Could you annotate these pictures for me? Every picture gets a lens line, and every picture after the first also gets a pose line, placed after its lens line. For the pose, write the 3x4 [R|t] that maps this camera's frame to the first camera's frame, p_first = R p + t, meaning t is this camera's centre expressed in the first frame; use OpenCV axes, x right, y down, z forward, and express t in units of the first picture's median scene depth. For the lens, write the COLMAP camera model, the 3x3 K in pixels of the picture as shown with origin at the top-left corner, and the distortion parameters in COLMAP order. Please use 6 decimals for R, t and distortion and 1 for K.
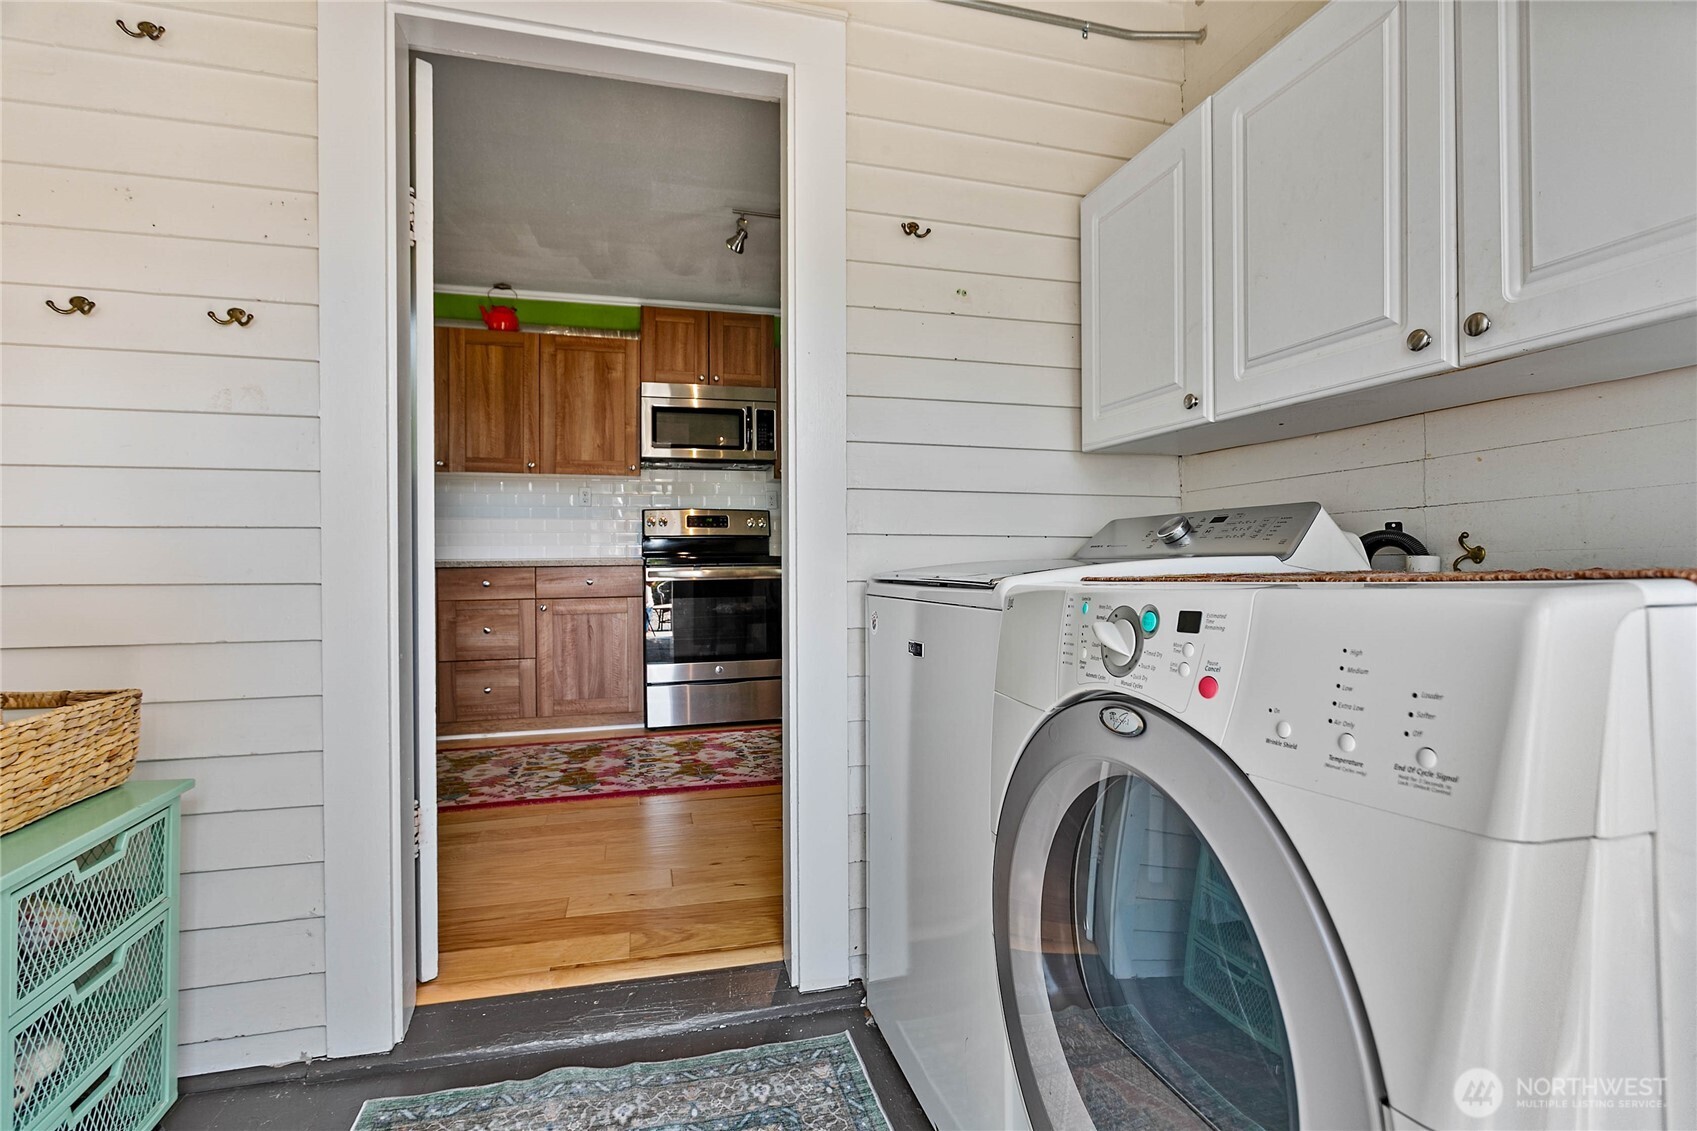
lens RADIAL K [[806.3, 0, 849.1], [0, 806.3, 550.1], [0, 0, 1]] dist [0.000661, 0.000052]
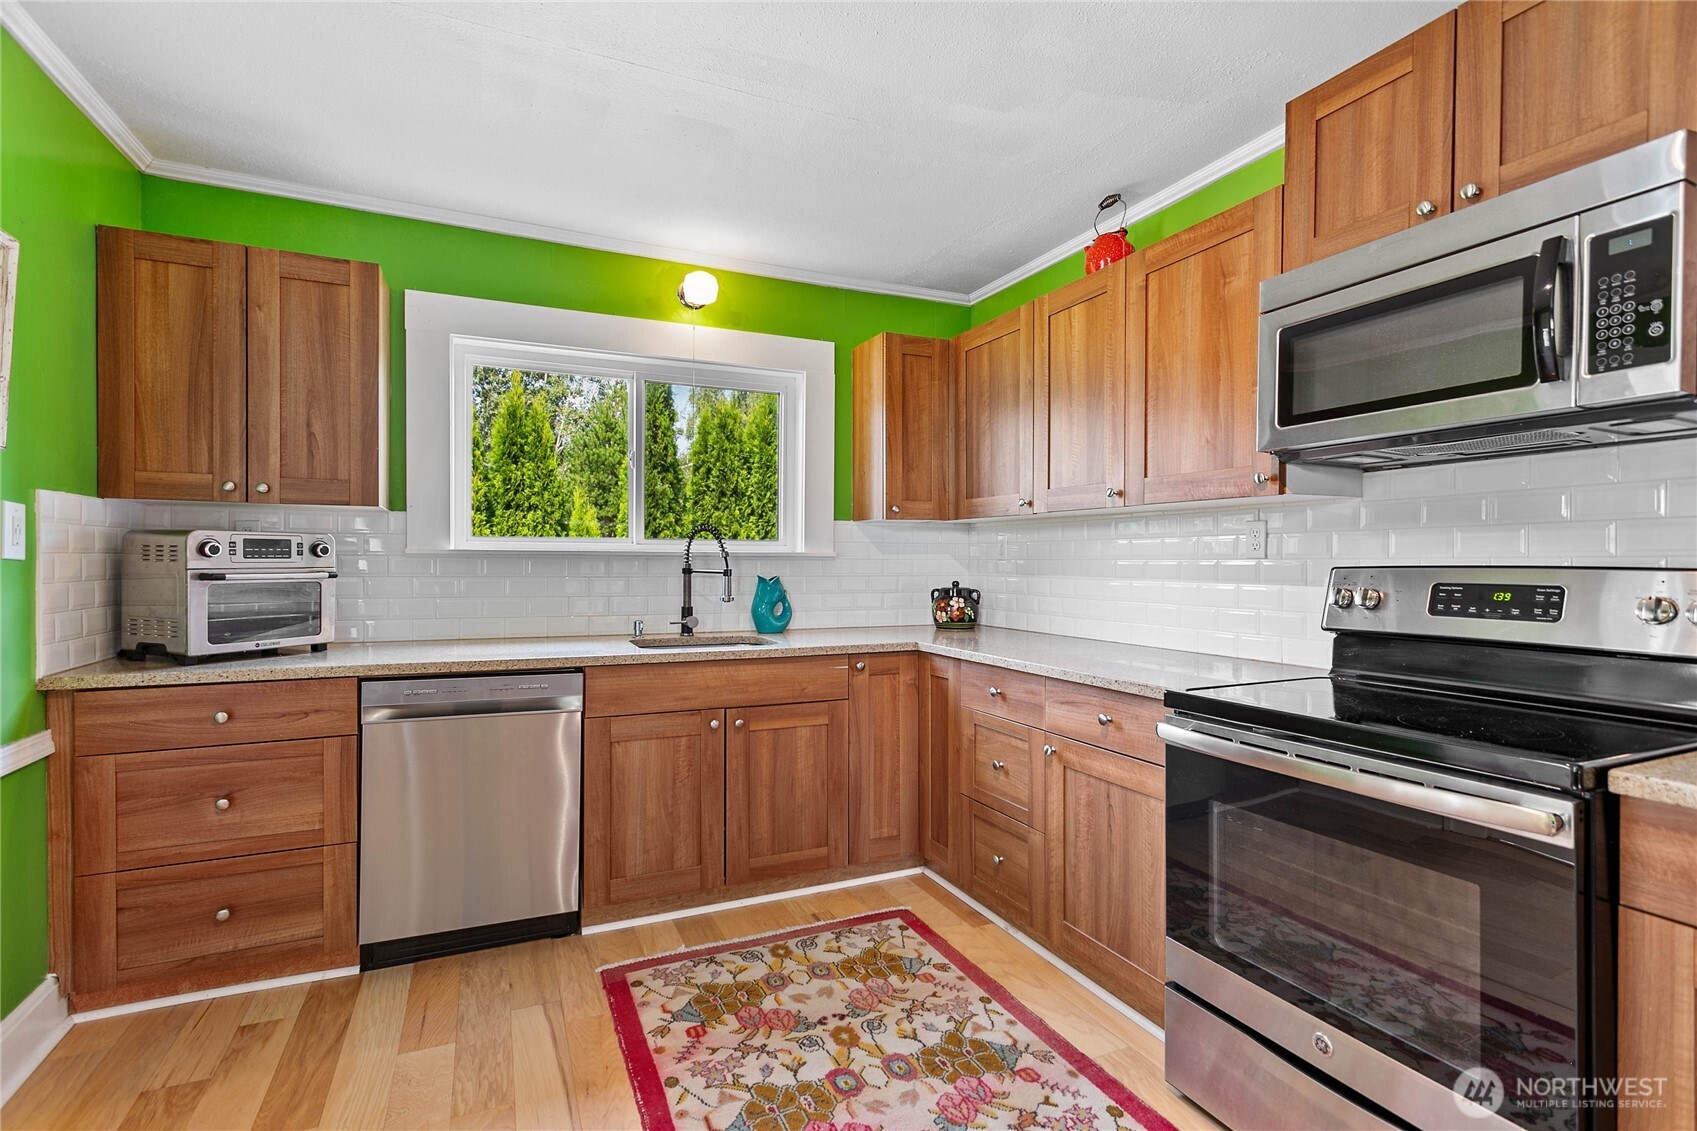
lens RADIAL K [[806.3, 0, 849.1], [0, 806.3, 550.1], [0, 0, 1]] dist [0.000661, 0.000052]
pose [[0.142233, -0.001520, -0.989832, 0.148122], [0.001400, 0.999998, -0.001334, -0.063382], [0.989832, -0.001196, 0.142235, 0.730629]]
